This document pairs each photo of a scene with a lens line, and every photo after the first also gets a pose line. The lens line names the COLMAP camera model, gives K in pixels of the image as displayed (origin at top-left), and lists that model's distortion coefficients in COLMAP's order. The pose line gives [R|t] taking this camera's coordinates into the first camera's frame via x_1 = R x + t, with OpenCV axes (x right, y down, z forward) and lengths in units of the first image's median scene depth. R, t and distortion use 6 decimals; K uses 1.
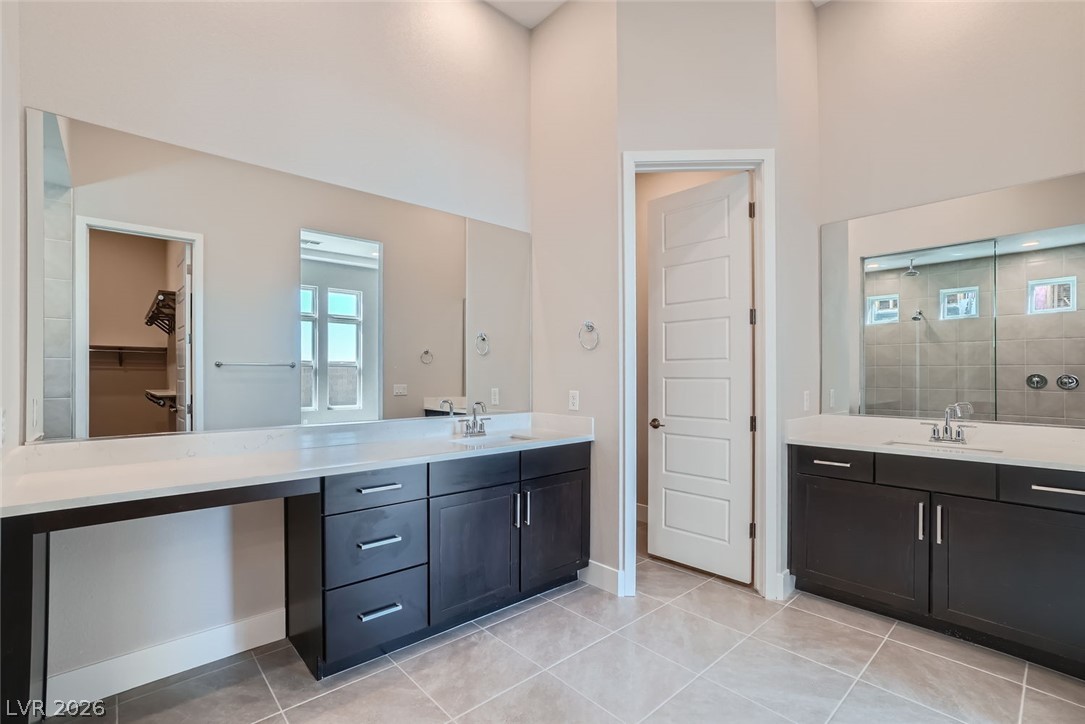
lens RADIAL K [[477.9, 0, 536.0], [0, 477.9, 371.4], [0, 0, 1]] dist [-0.011175, 0.002248]
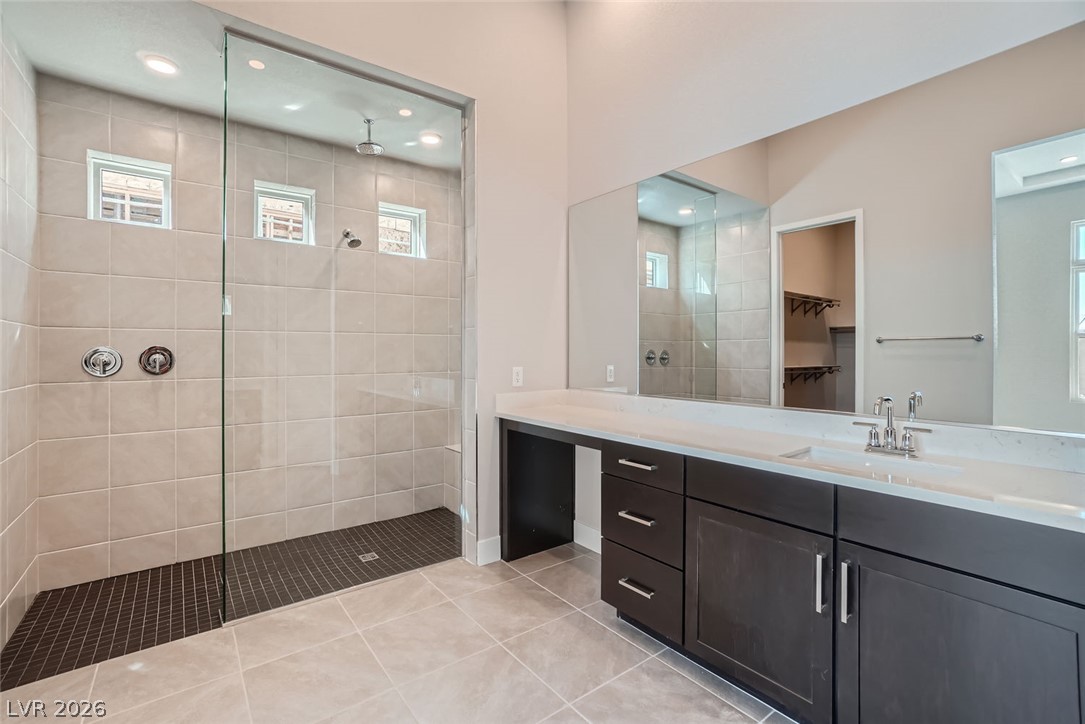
lens RADIAL K [[477.9, 0, 537.7], [0, 477.9, 353.9], [0, 0, 1]] dist [-0.011175, 0.002248]
pose [[-0.053279, 0.003173, -0.998575, 0.595910], [0.005160, 0.999982, 0.002902, 0.011334], [0.998566, -0.004998, -0.053294, 0.745393]]
